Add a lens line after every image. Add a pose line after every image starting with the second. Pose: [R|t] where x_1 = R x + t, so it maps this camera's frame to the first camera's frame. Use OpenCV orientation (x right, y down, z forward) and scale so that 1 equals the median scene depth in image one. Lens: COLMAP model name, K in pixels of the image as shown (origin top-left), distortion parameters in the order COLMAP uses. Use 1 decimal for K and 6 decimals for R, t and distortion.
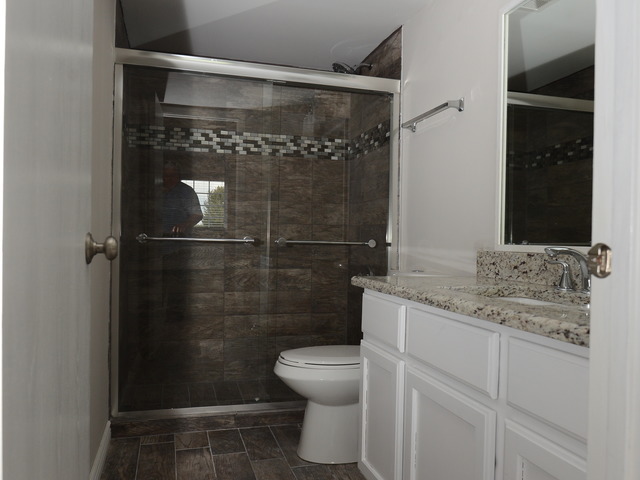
lens RADIAL K [[510.8, 0, 319.6], [0, 510.8, 241.3], [0, 0, 1]] dist [-0.010394, -0.004556]
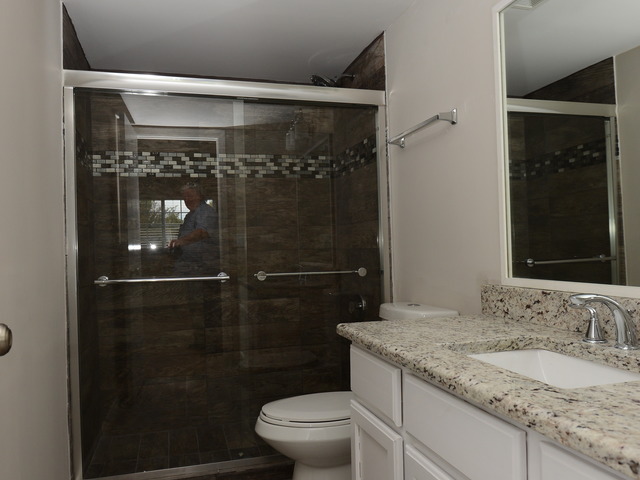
lens RADIAL K [[510.8, 0, 319.7], [0, 510.8, 239.7], [0, 0, 1]] dist [-0.010394, -0.004556]
pose [[0.998961, -0.044896, 0.007810, 0.022580], [0.045051, 0.998767, -0.020867, -0.037214], [-0.006863, 0.021197, 0.999752, 0.096277]]
